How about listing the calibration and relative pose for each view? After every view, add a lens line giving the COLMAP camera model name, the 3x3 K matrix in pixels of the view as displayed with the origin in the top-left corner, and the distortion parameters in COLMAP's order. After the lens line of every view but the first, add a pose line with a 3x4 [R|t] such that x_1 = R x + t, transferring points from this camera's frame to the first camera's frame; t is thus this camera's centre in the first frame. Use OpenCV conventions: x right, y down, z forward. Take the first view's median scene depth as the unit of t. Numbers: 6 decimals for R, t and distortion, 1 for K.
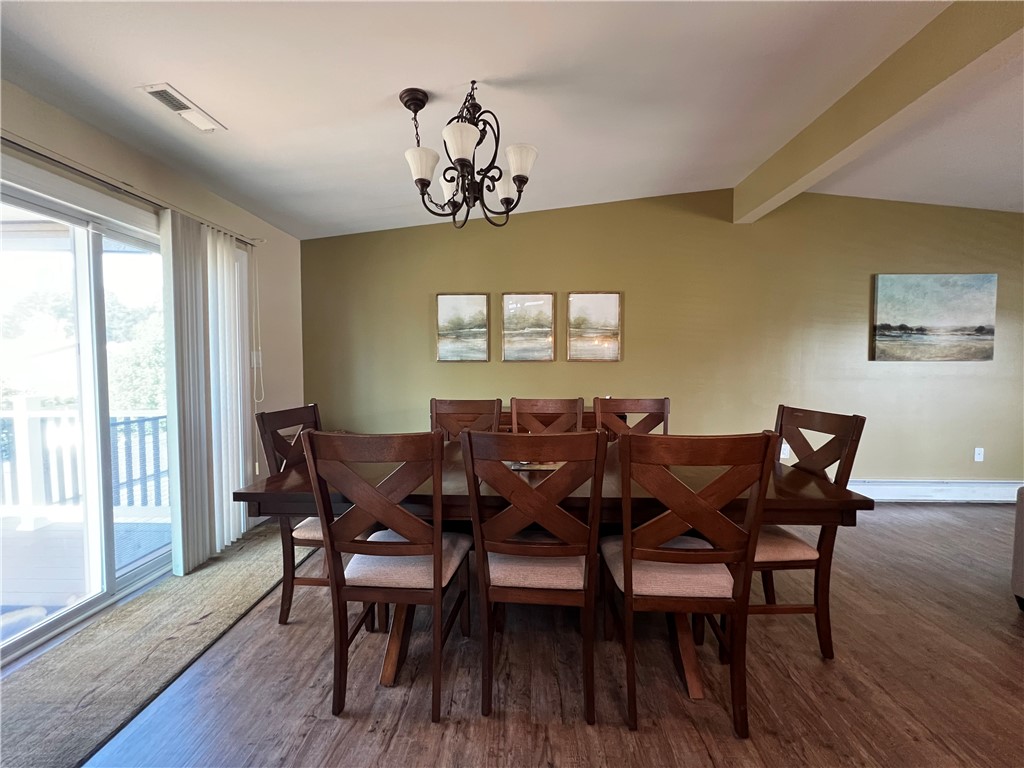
lens RADIAL K [[410.4, 0, 511.4], [0, 410.4, 387.0], [0, 0, 1]] dist [0.000932, 0.000210]
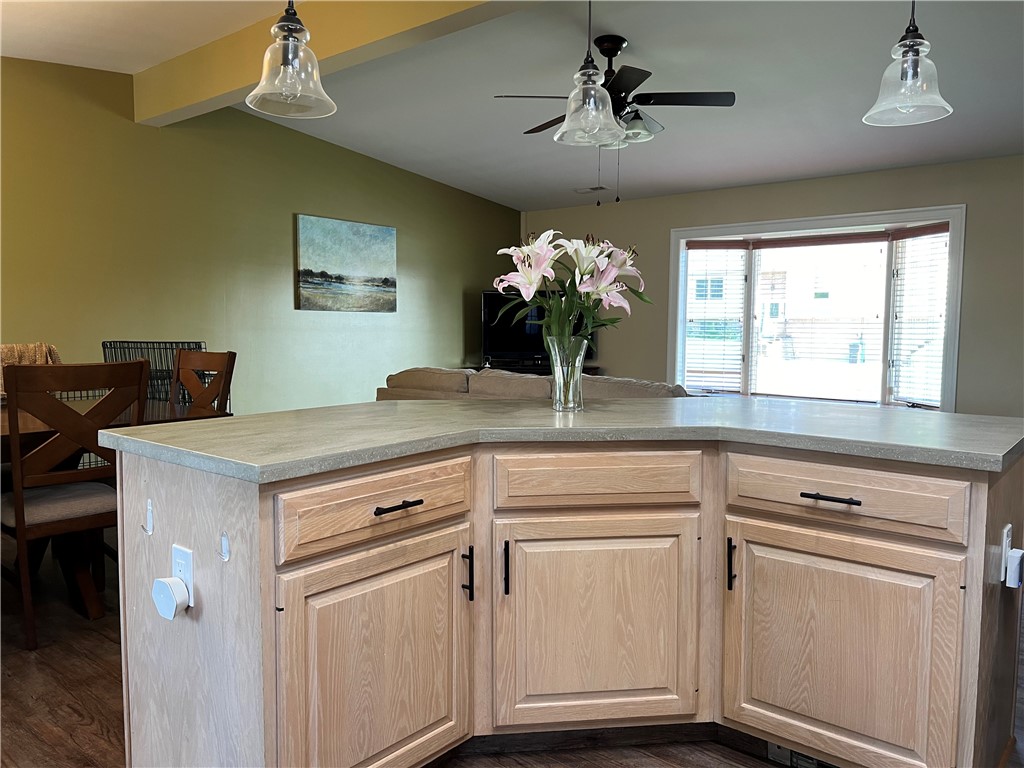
lens RADIAL K [[765.6, 0, 513.8], [0, 765.6, 383.8], [0, 0, 1]] dist [0.023158, -0.013731]
pose [[0.618181, -0.051390, 0.784354, -0.163632], [0.022954, 0.998615, 0.047337, 0.030845], [-0.785700, -0.011259, 0.618505, -0.424788]]
